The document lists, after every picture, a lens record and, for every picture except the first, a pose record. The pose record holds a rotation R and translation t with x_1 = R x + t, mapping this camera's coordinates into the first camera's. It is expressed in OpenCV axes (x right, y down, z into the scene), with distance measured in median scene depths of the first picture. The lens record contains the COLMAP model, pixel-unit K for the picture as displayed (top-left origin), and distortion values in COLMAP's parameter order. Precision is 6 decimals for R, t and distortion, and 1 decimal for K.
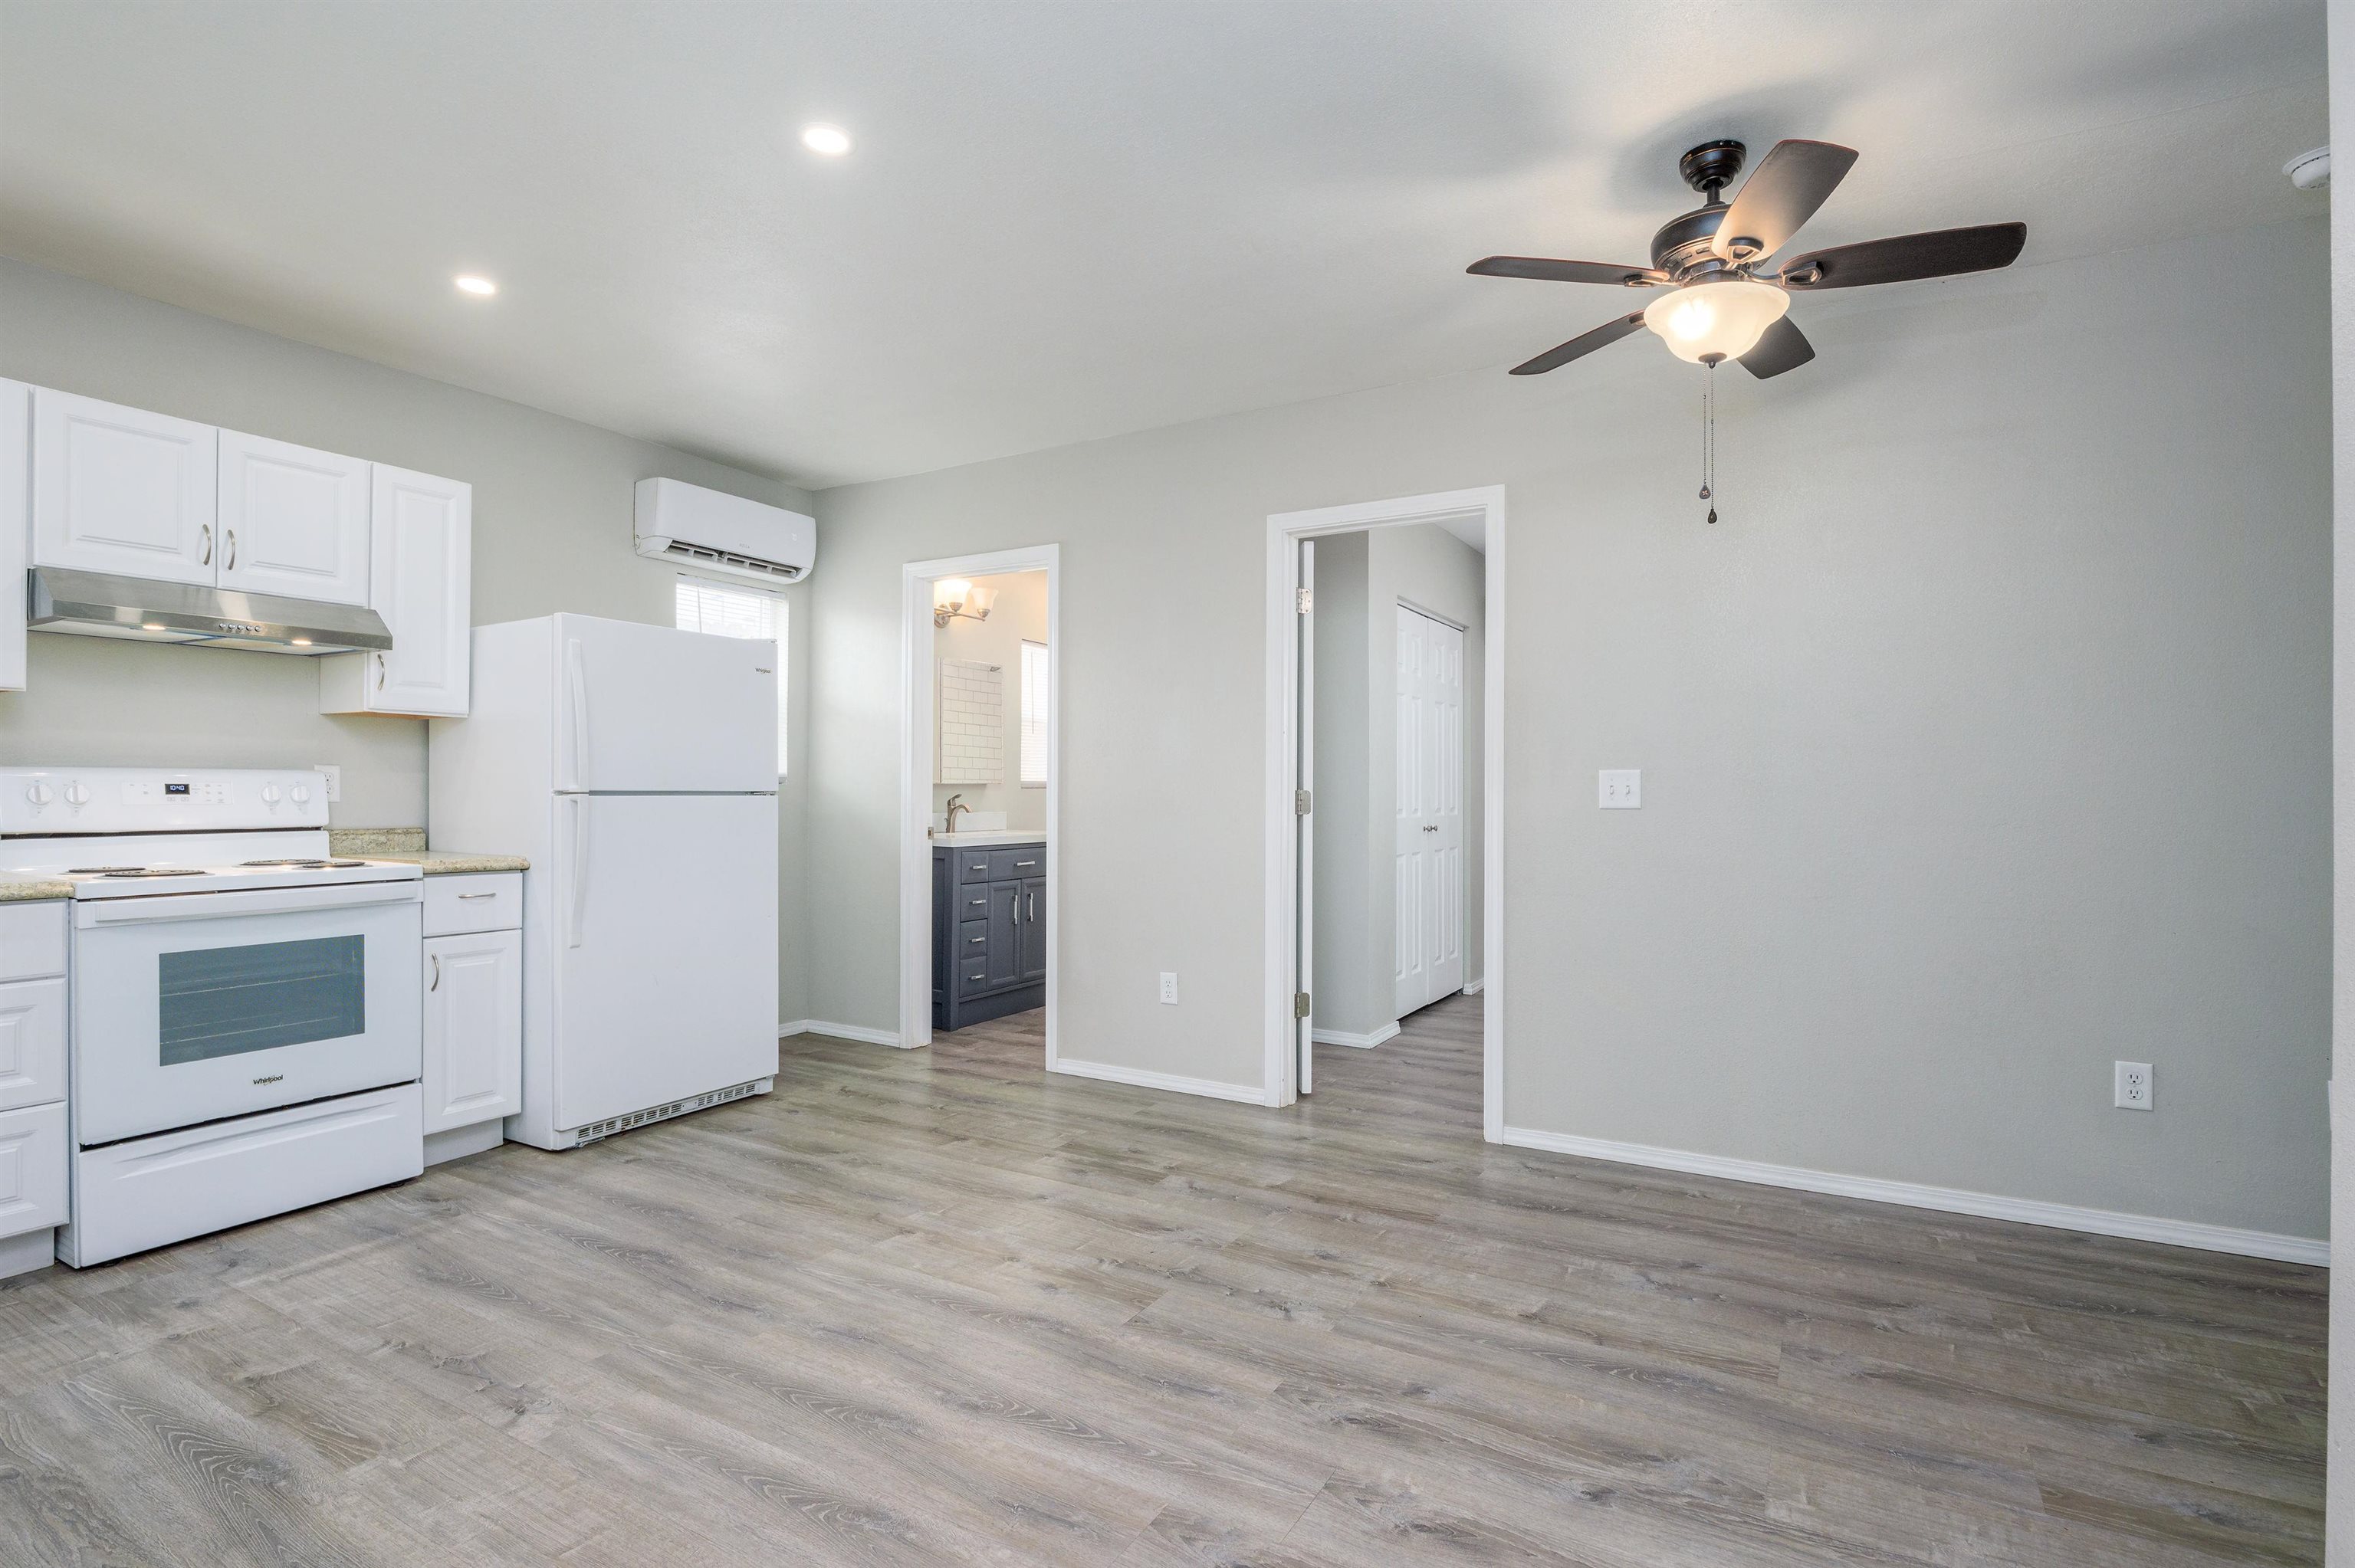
lens RADIAL K [[1135.4, 0, 1171.5], [0, 1135.4, 793.2], [0, 0, 1]] dist [-0.004909, -0.004716]
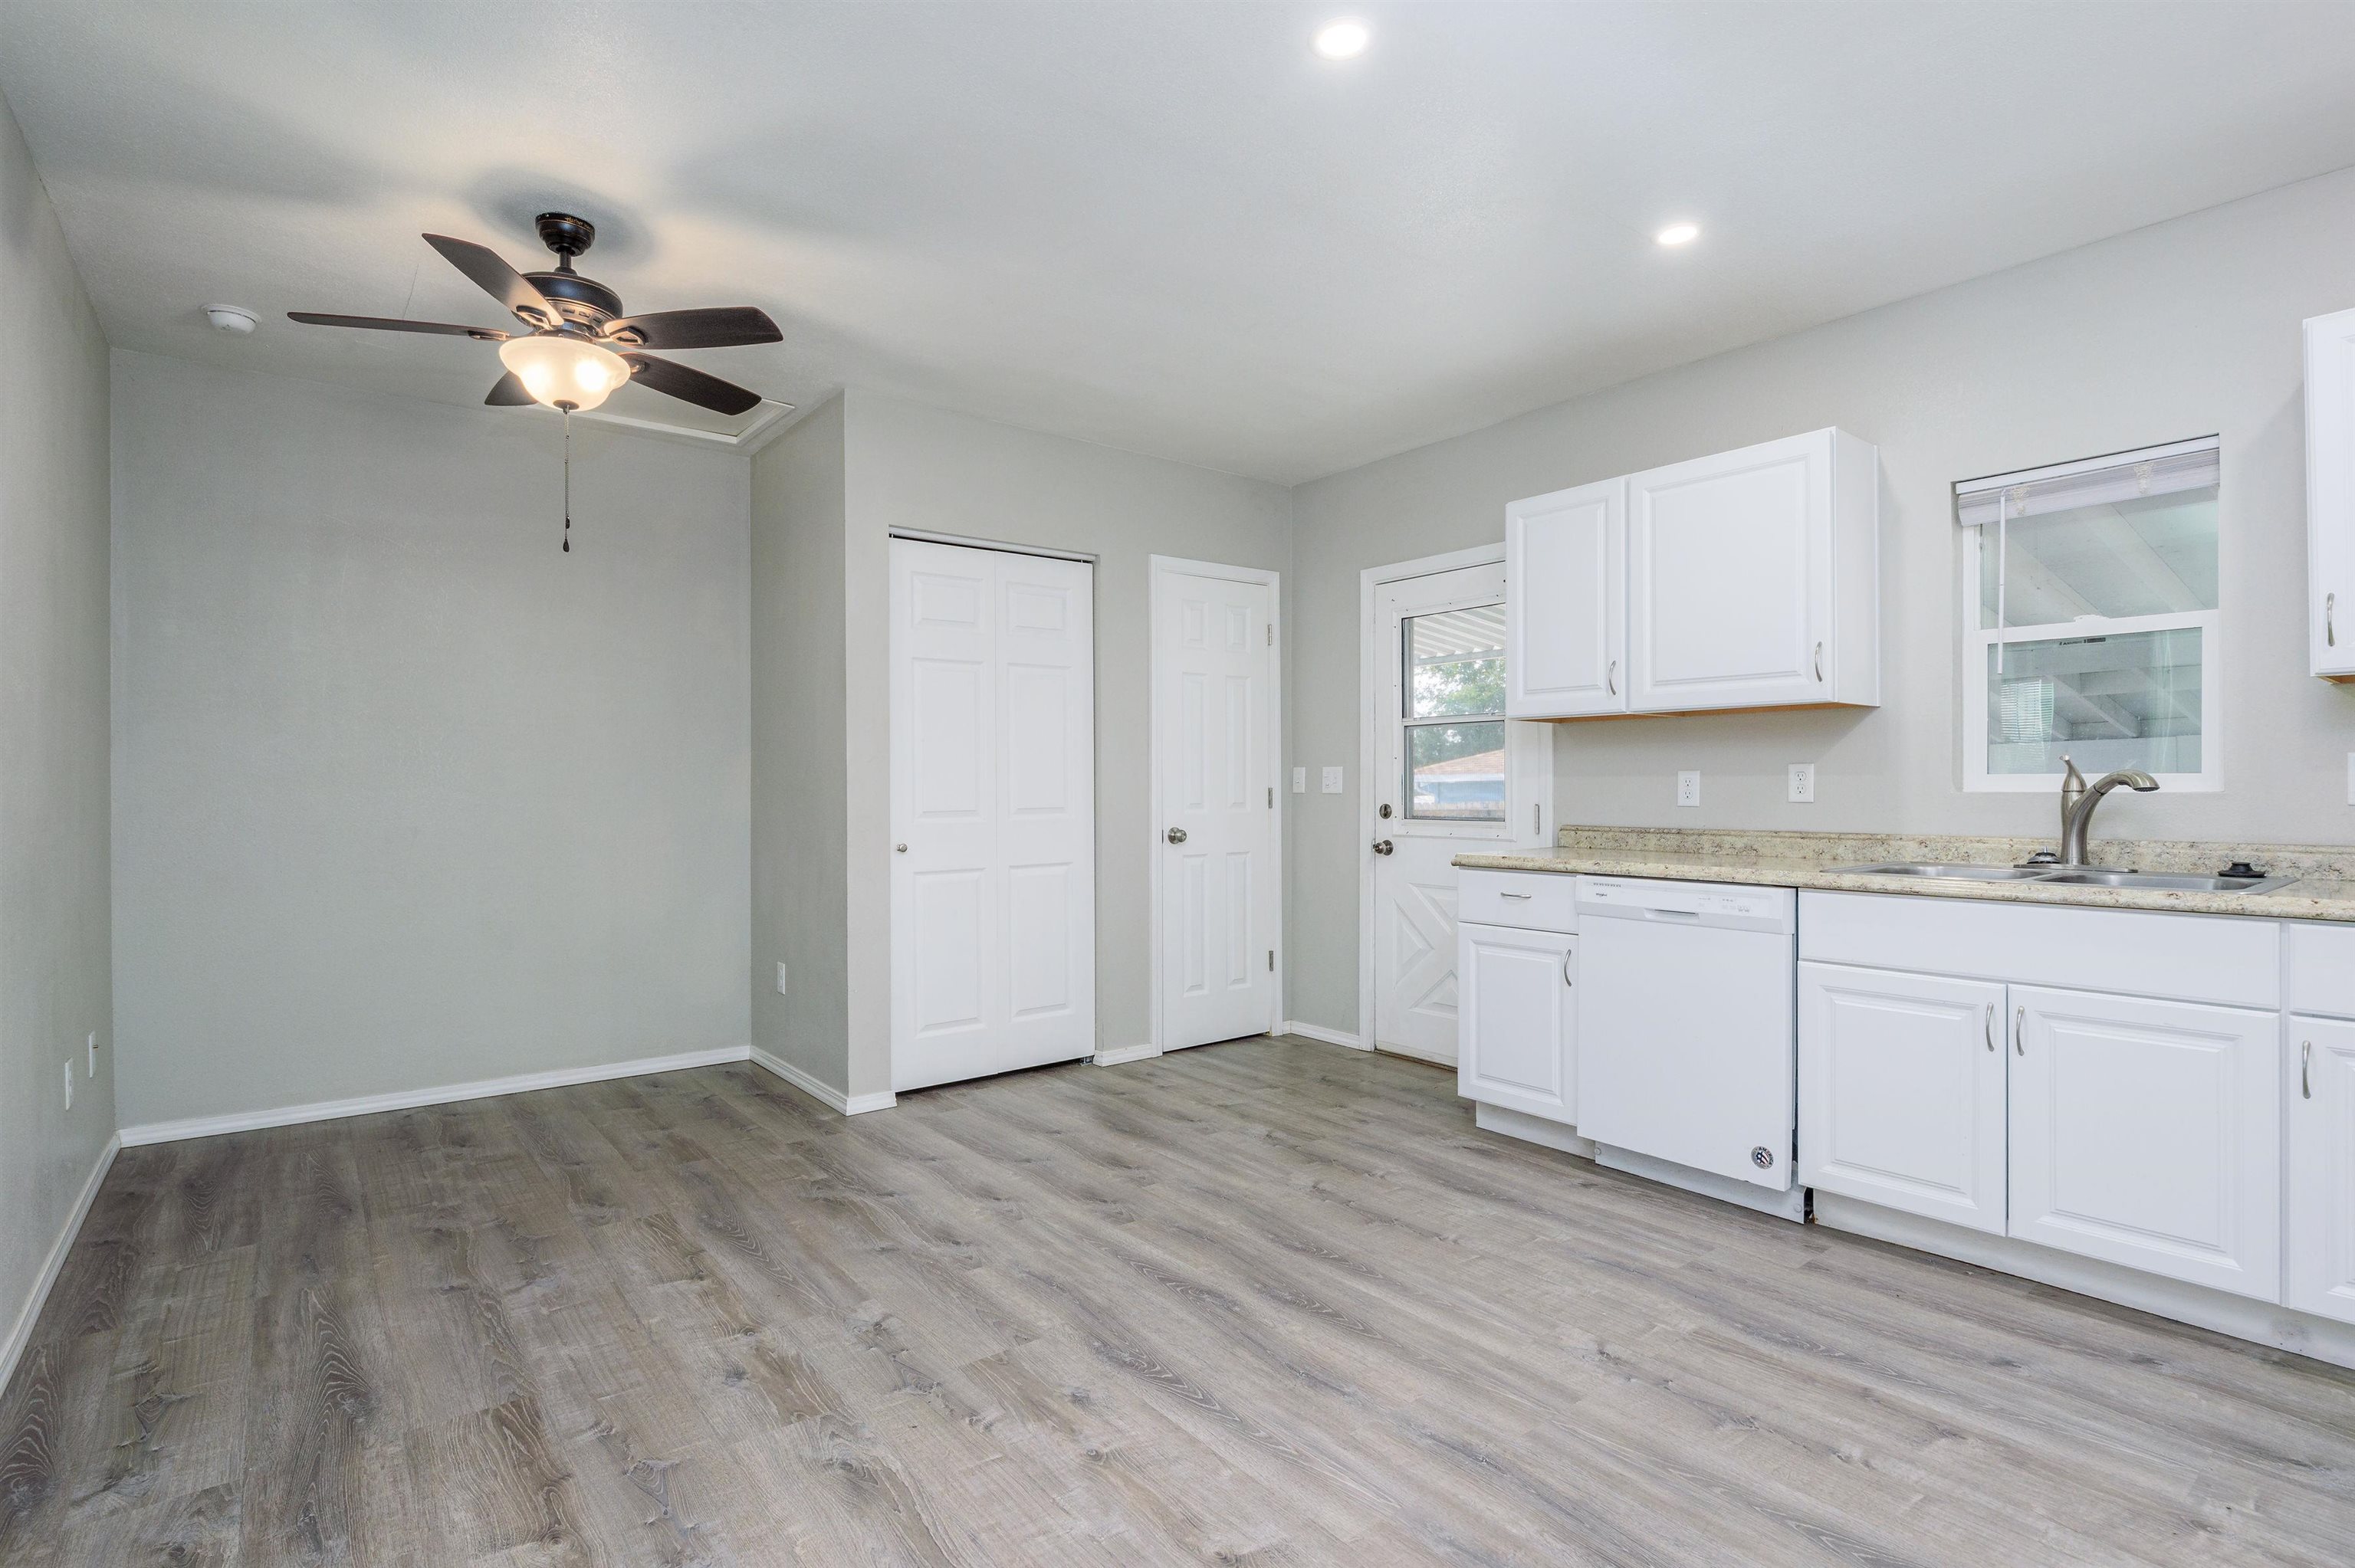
lens RADIAL K [[1135.4, 0, 1166.4], [0, 1135.4, 787.5], [0, 0, 1]] dist [-0.004909, -0.004716]
pose [[-0.930414, -0.000478, 0.366511, -0.435613], [0.000716, 0.999995, 0.003121, -0.006279], [-0.366511, 0.003166, -0.930409, 1.626600]]
